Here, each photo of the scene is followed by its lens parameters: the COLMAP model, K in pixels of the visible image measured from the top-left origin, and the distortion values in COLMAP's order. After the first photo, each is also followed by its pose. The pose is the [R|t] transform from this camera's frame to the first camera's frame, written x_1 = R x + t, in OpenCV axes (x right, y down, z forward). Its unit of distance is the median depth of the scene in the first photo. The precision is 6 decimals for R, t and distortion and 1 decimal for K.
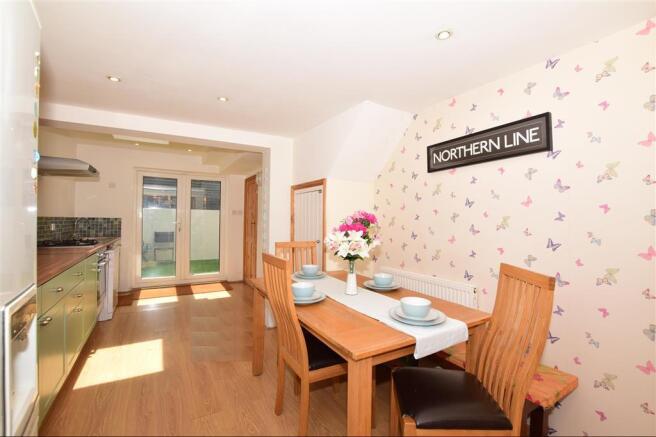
lens RADIAL K [[294.1, 0, 327.4], [0, 294.1, 220.9], [0, 0, 1]] dist [0.000914, 0.000170]
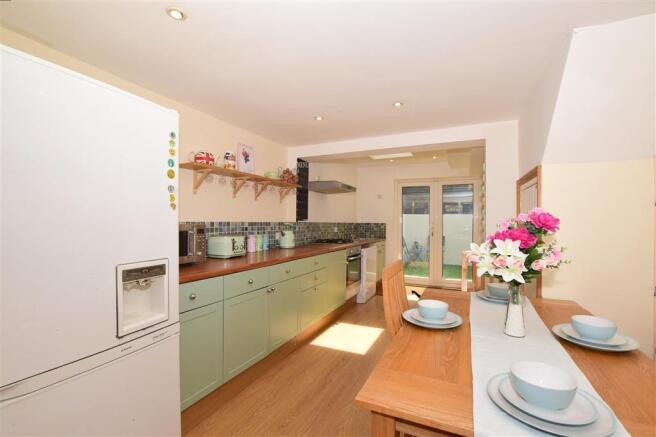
lens RADIAL K [[294.1, 0, 335.0], [0, 294.1, 221.4], [0, 0, 1]] dist [0.000914, 0.000170]
pose [[0.582048, -0.006422, -0.813129, 0.353756], [-0.008066, 0.999874, -0.013670, 0.002488], [0.813115, 0.014516, 0.581922, 0.258954]]
